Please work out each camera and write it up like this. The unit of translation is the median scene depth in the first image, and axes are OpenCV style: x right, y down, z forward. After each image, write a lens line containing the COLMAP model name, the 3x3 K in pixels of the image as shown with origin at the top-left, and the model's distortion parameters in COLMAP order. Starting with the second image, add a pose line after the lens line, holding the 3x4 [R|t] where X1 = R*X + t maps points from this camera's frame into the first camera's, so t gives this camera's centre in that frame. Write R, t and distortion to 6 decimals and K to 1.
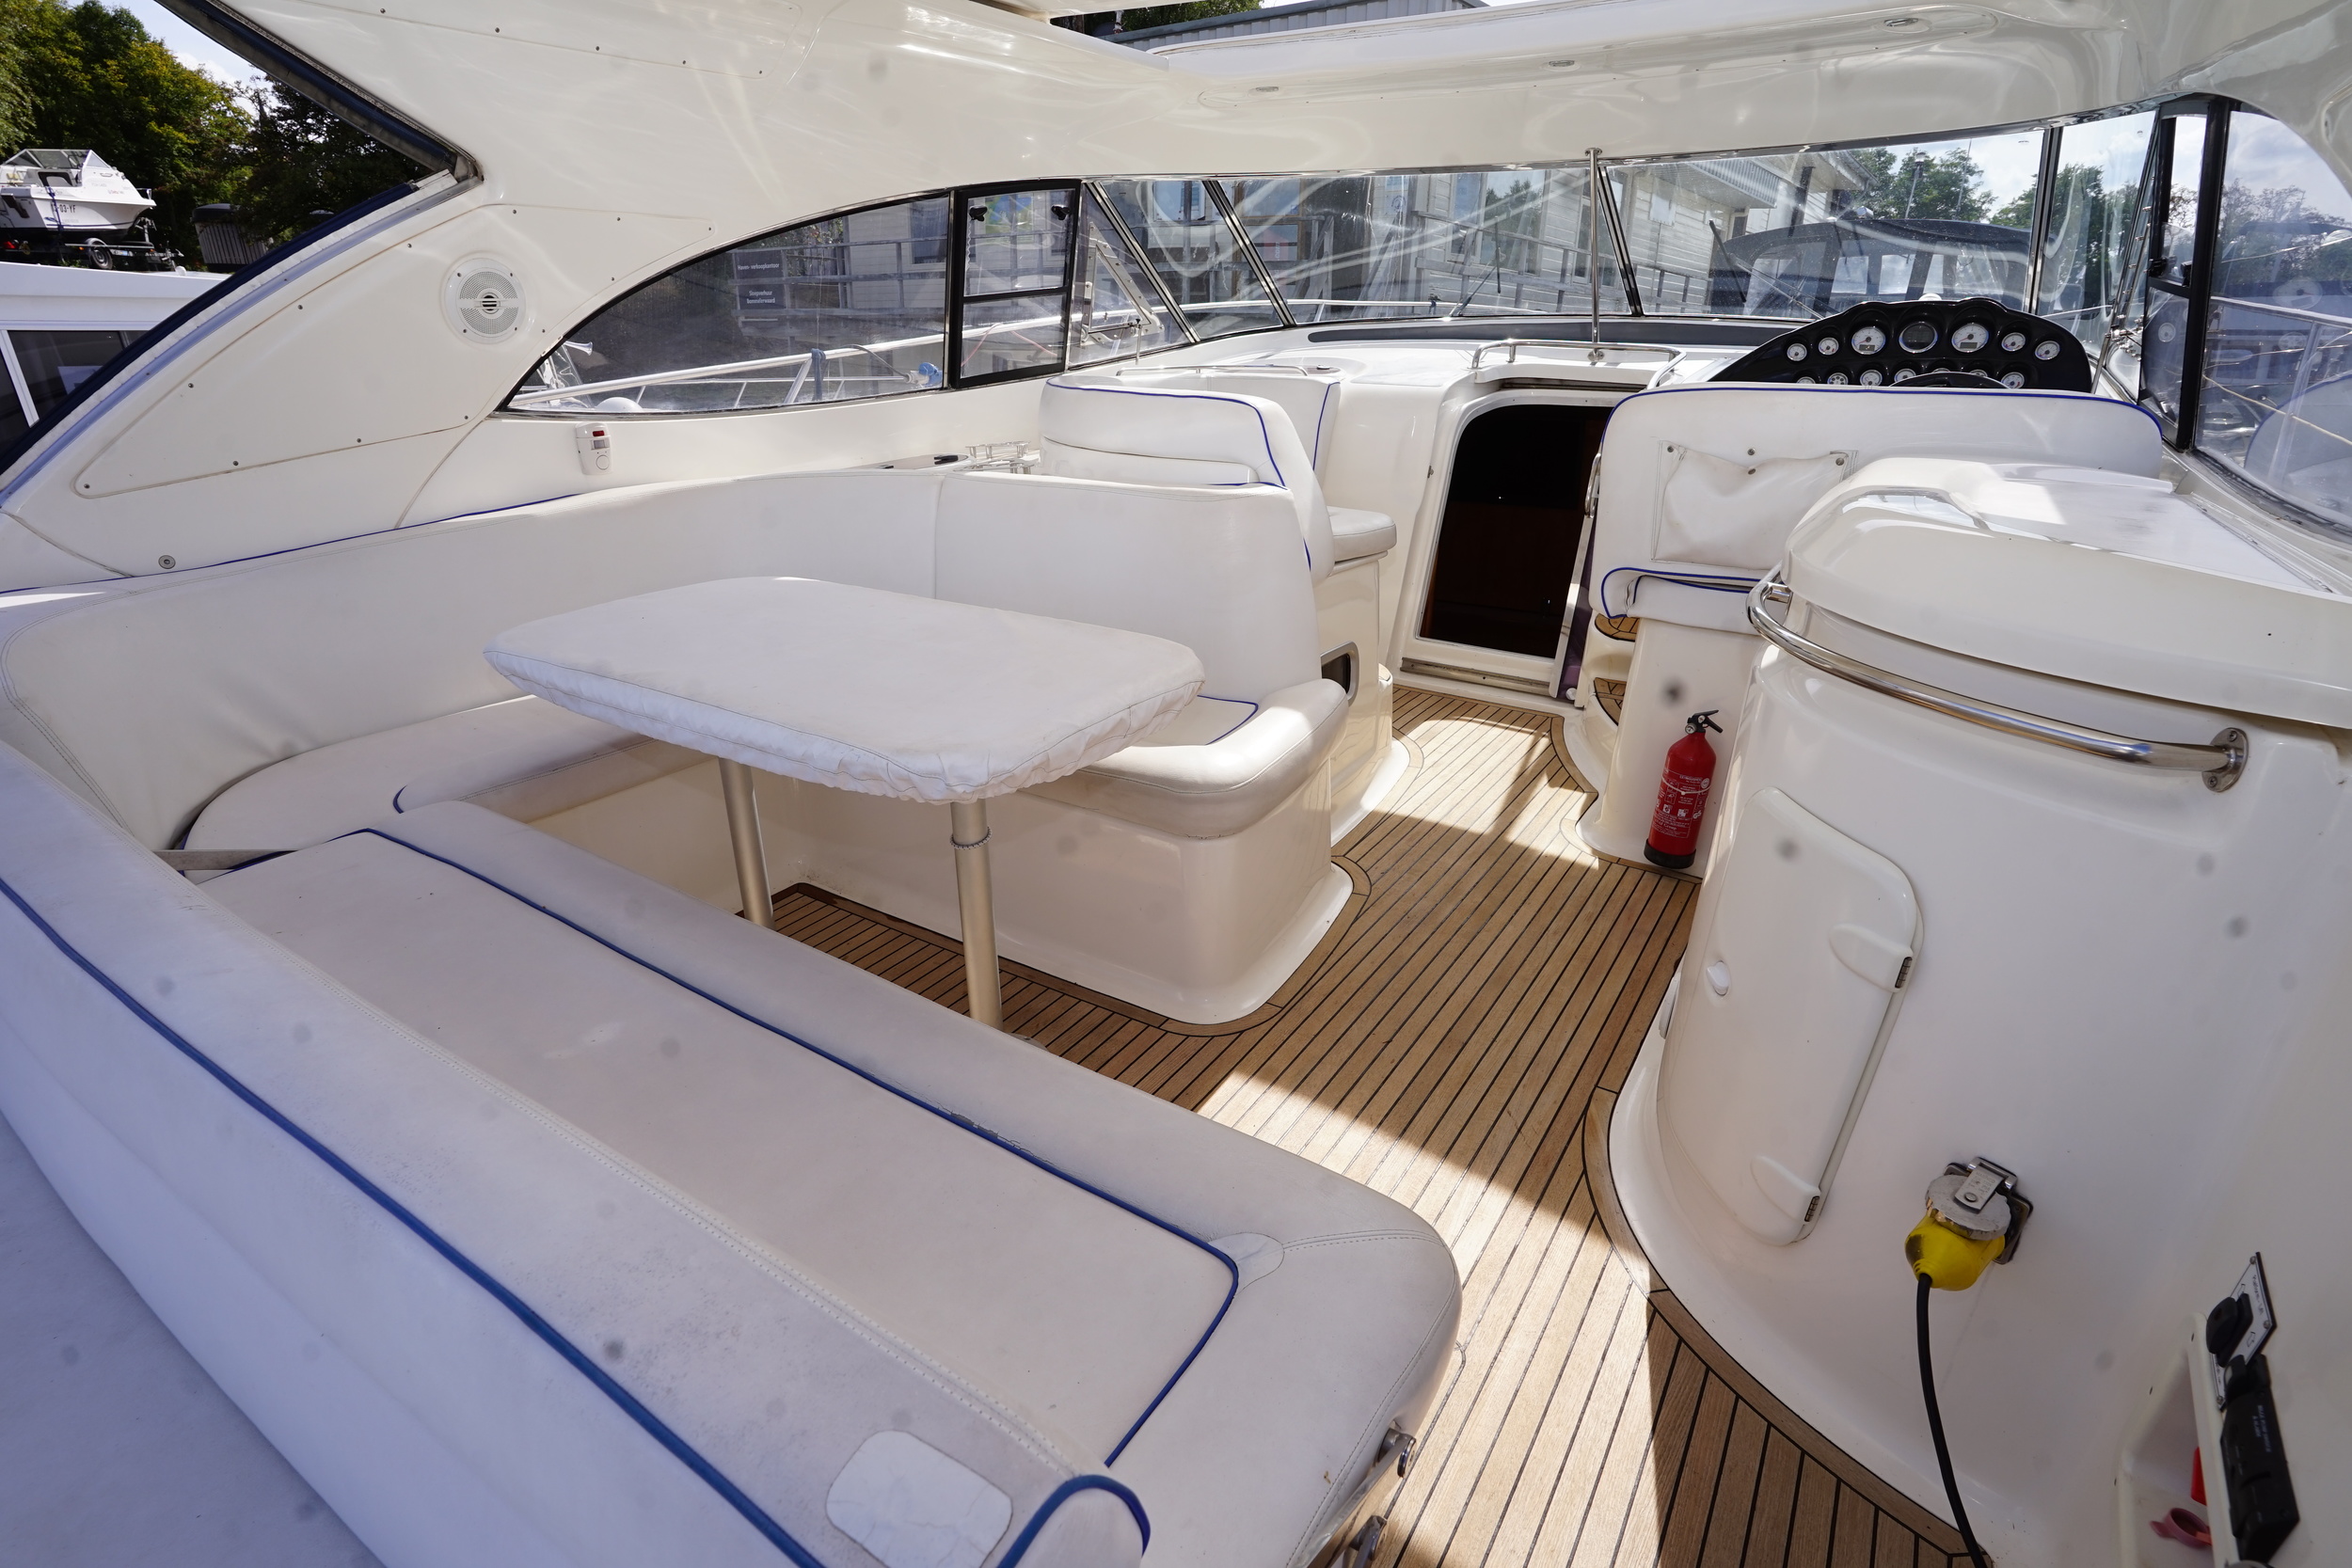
lens RADIAL K [[1152.2, 0, 1176.1], [0, 1152.2, 779.1], [0, 0, 1]] dist [-0.076063, 0.033663]
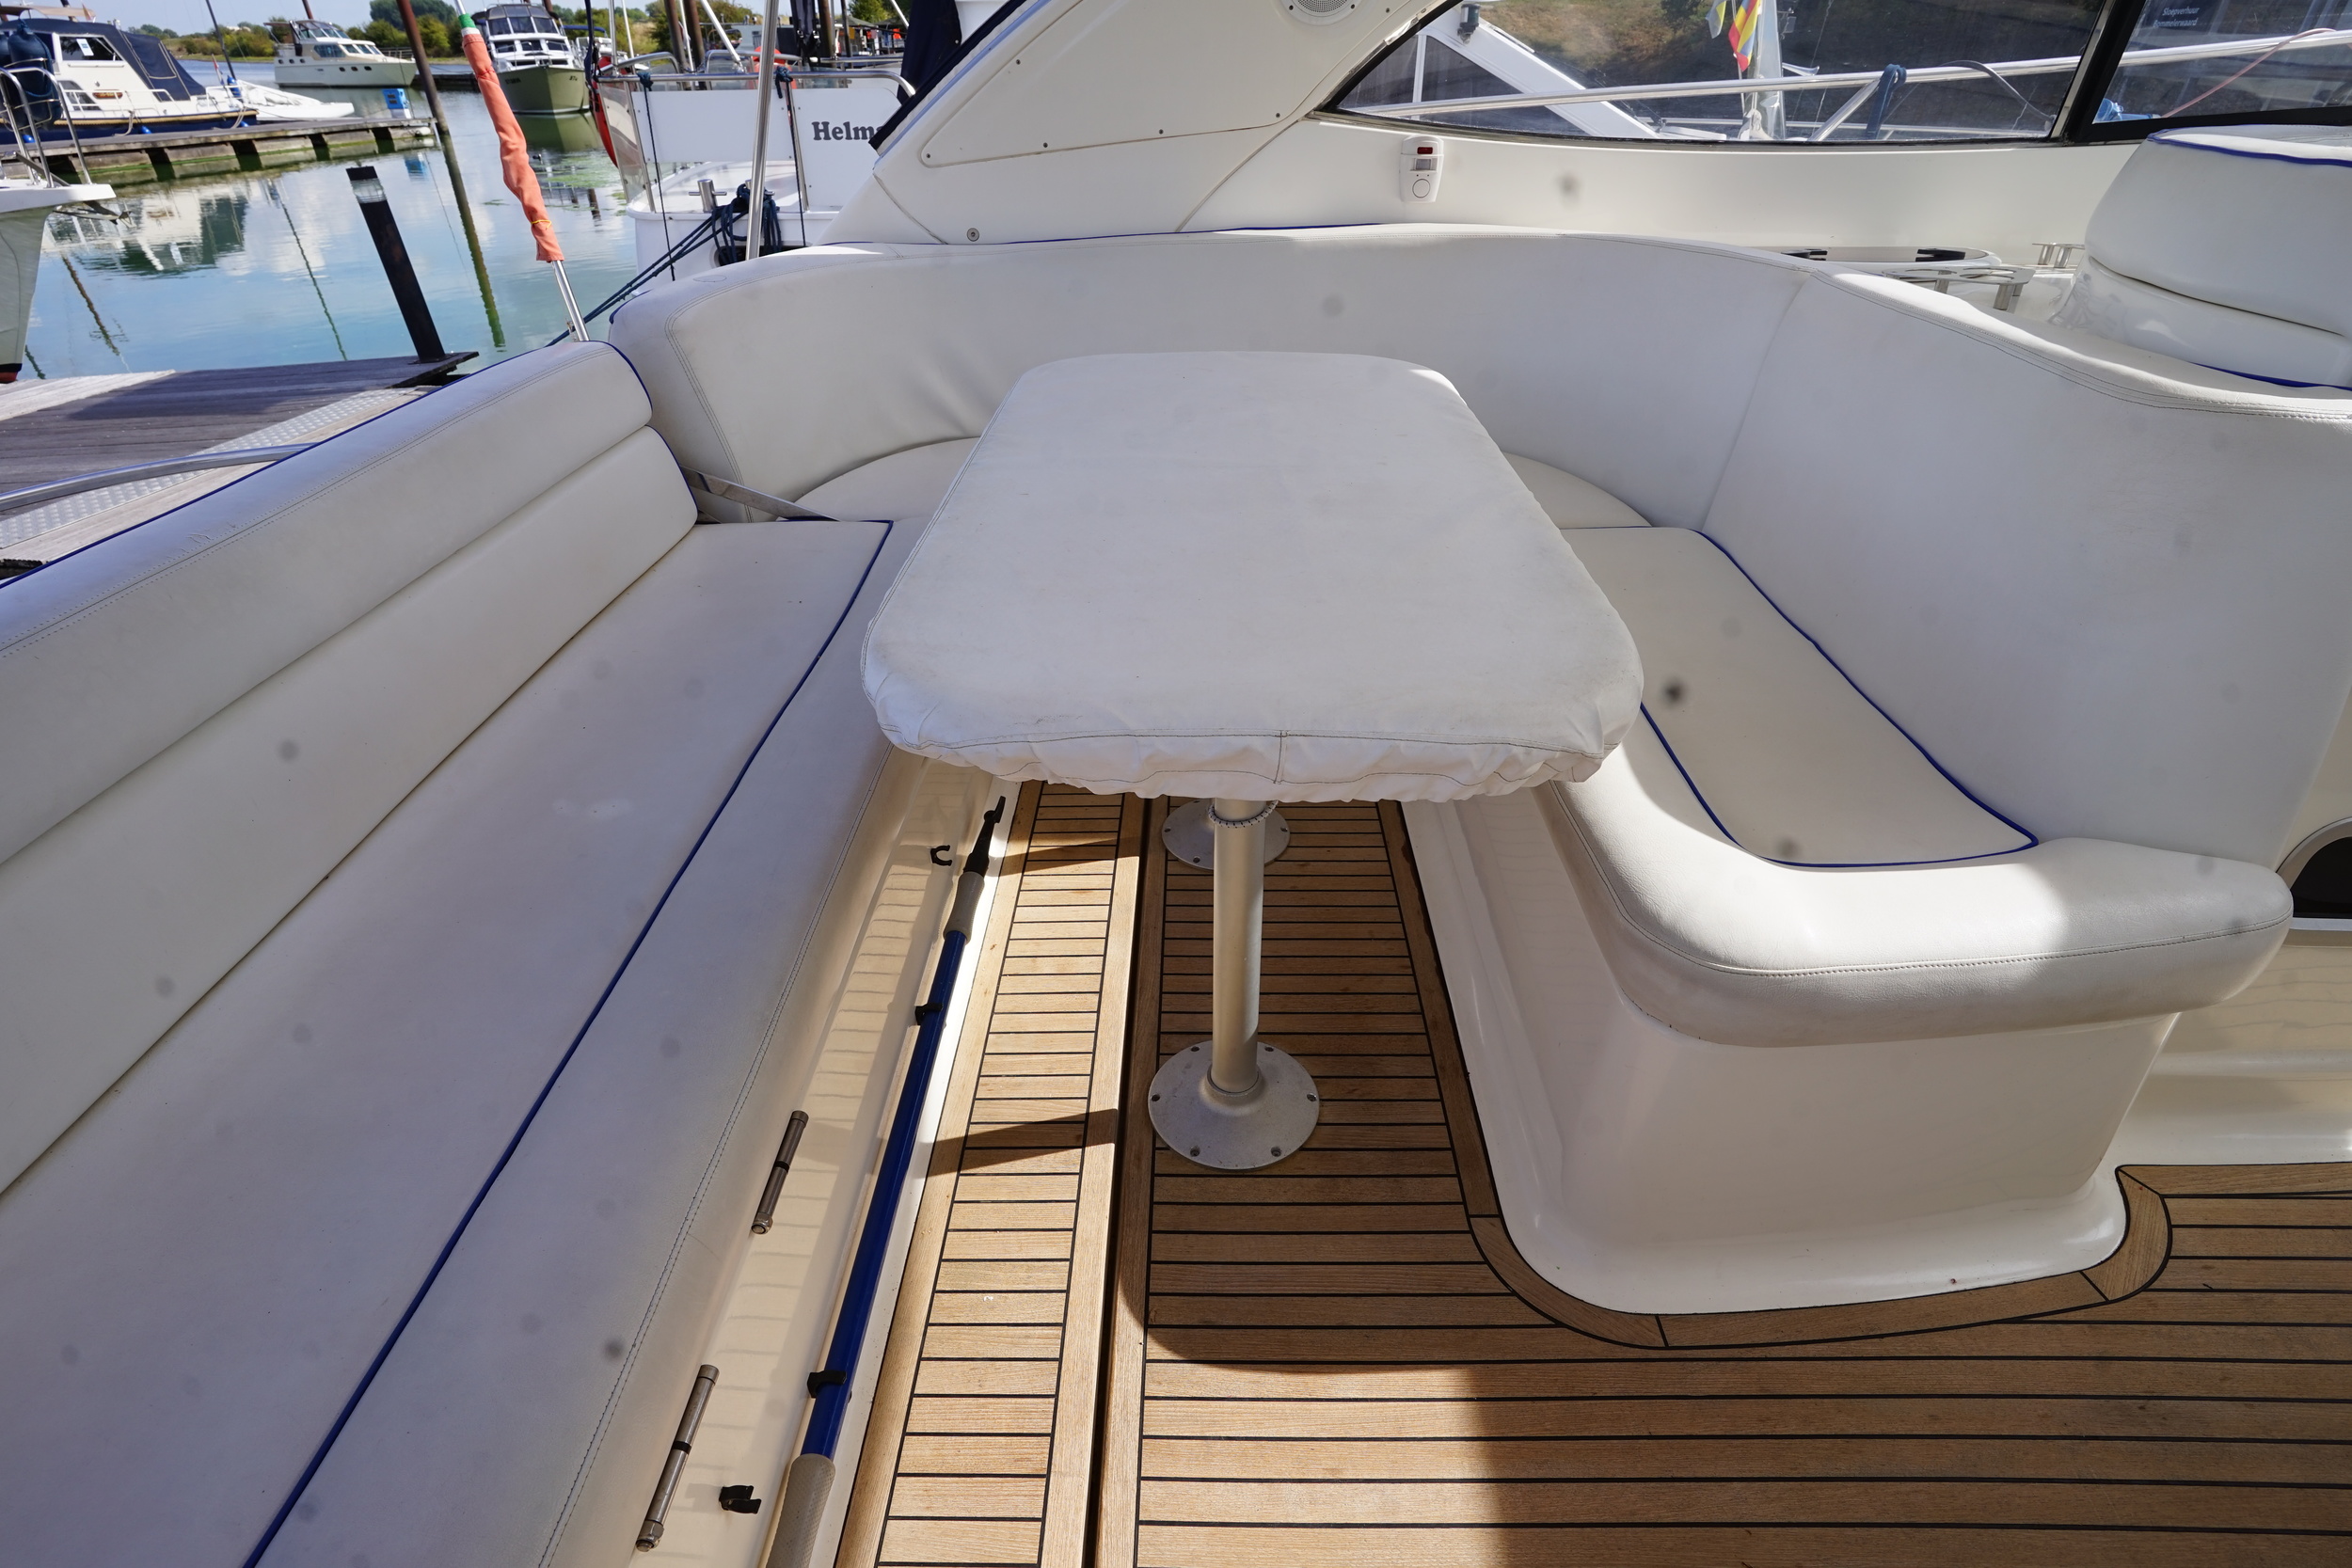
lens RADIAL K [[1152.2, 0, 1176.1], [0, 1152.2, 779.1], [0, 0, 1]] dist [-0.076063, 0.033663]
pose [[0.528153, 0.457498, -0.715367, 0.168773], [-0.314636, 0.887922, 0.335558, -0.109934], [0.788707, 0.047855, 0.612904, 0.349256]]
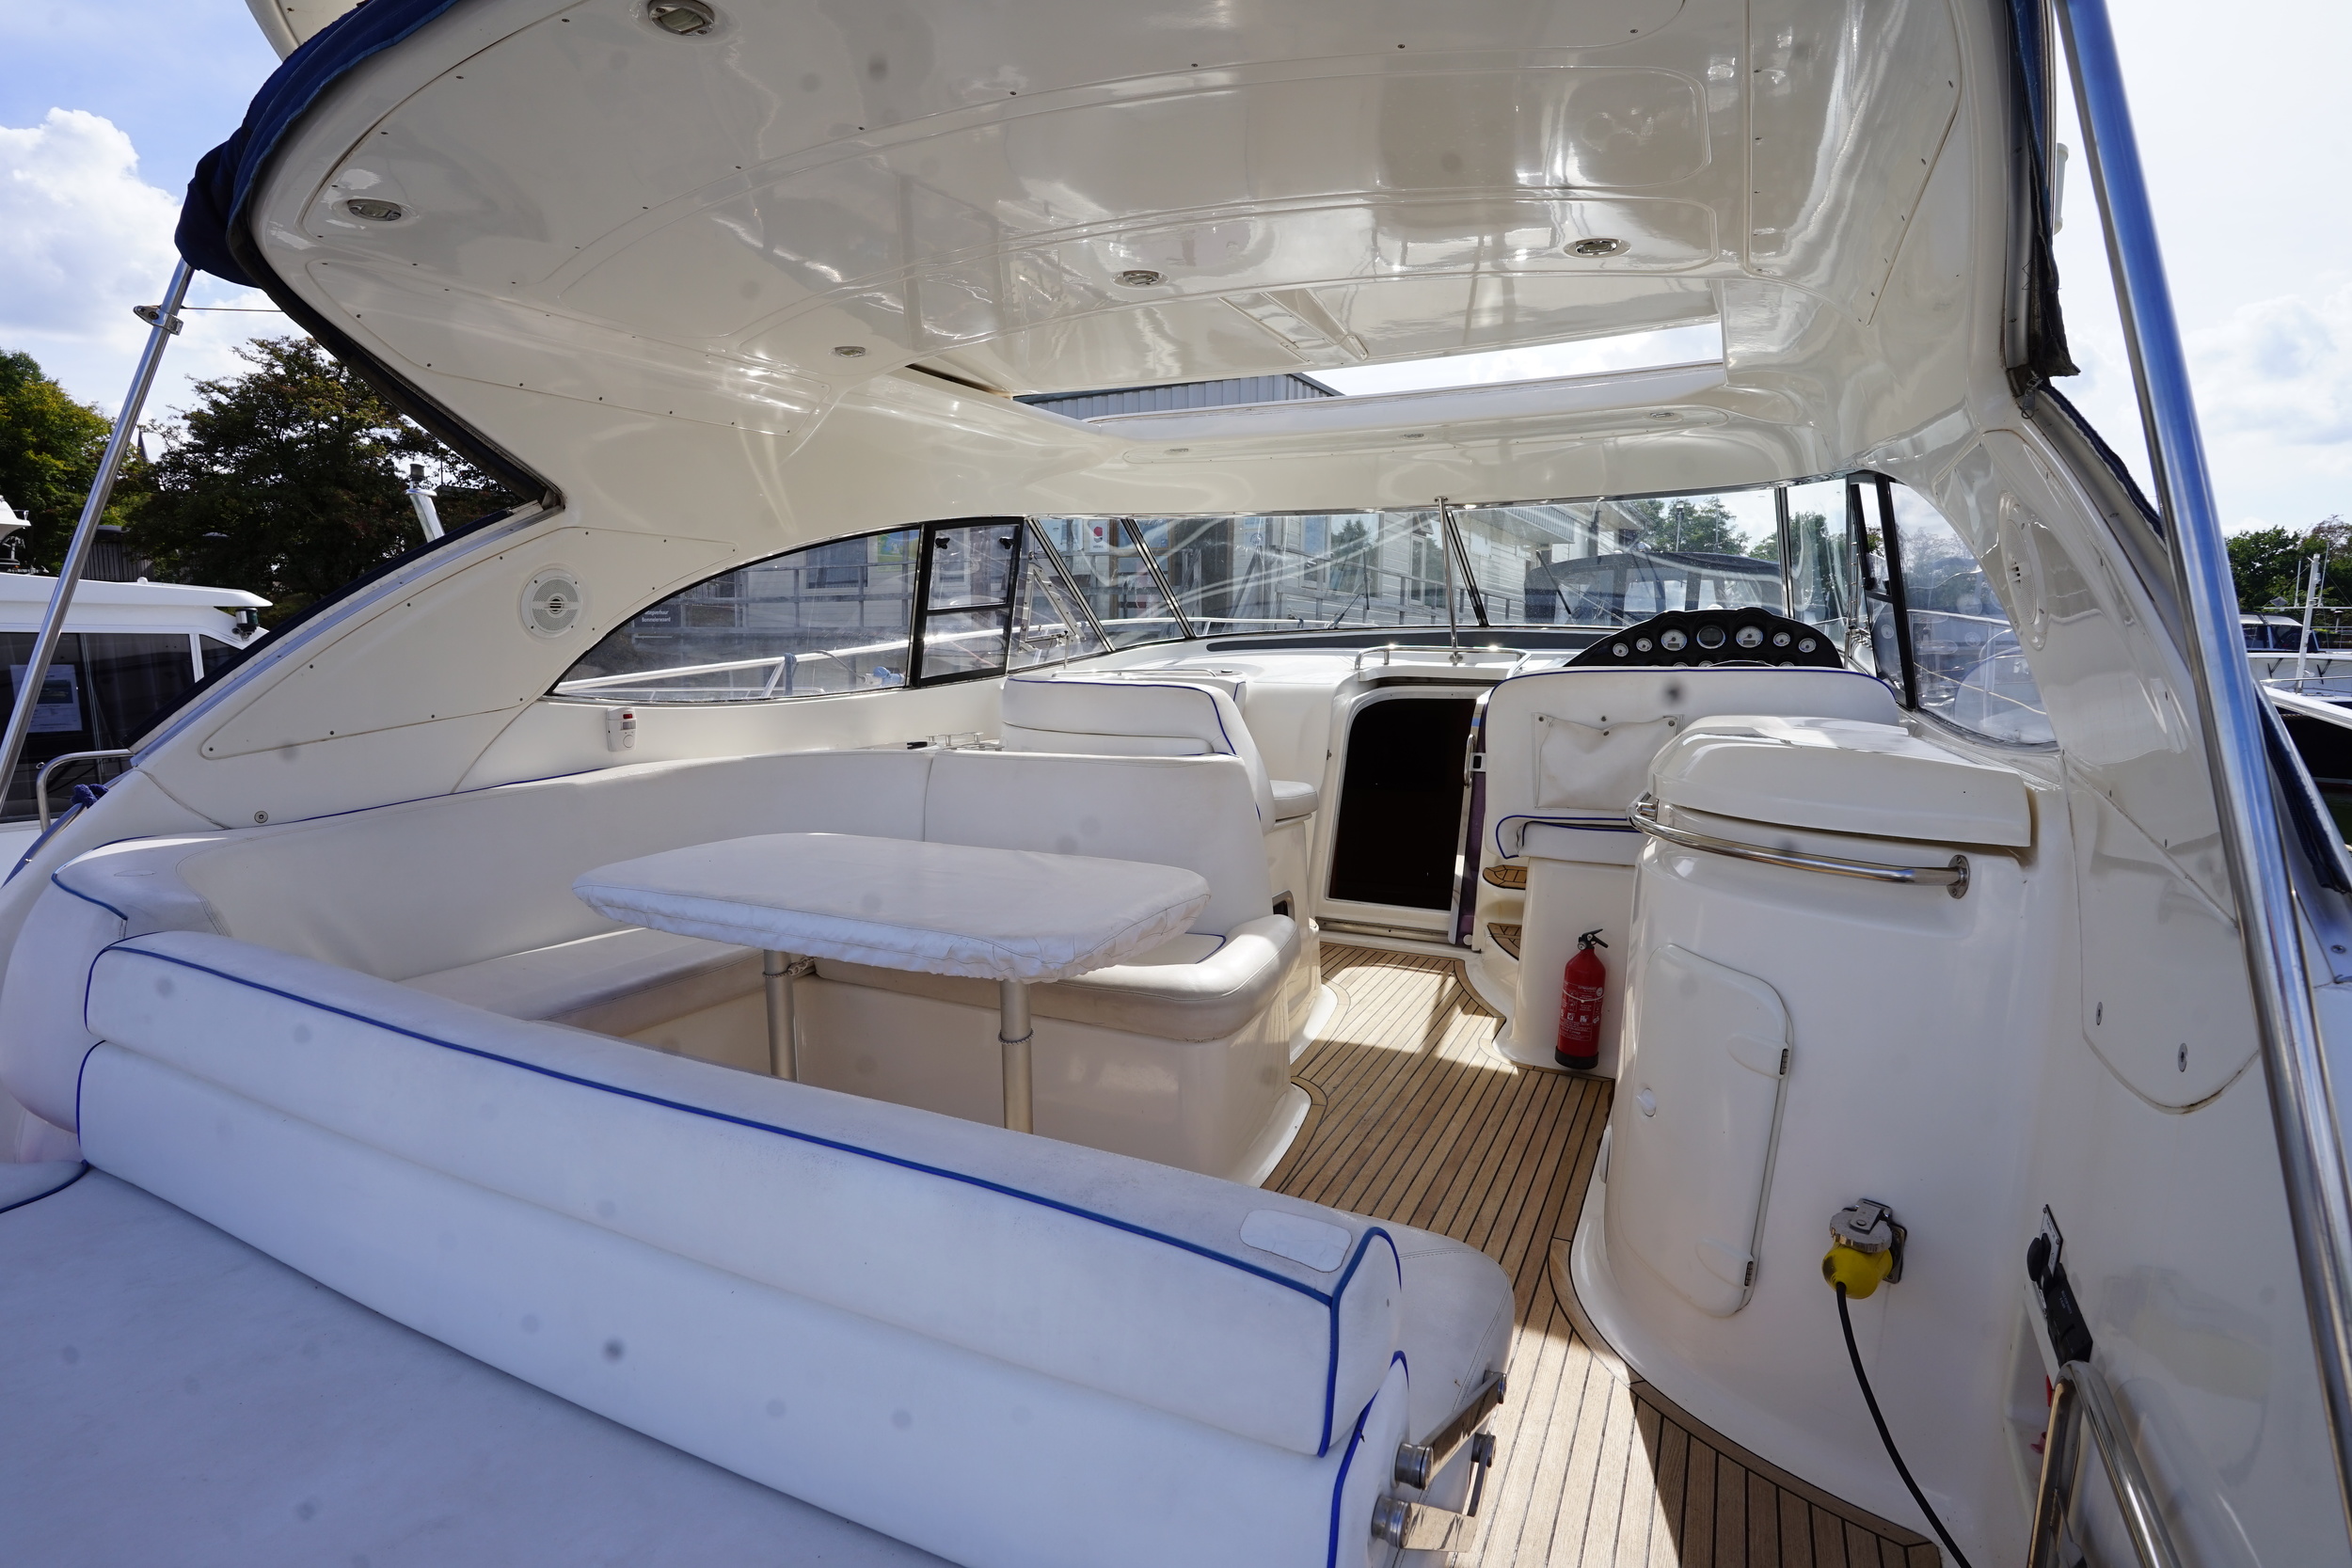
lens RADIAL K [[1152.1, 0, 1174.1], [0, 1152.1, 777.8], [0, 0, 1]] dist [-0.090195, 0.047382]
pose [[0.992891, -0.013589, 0.118250, -0.094964], [0.044214, 0.964485, -0.260412, 0.066907], [-0.110512, 0.263789, 0.958229, -0.122282]]
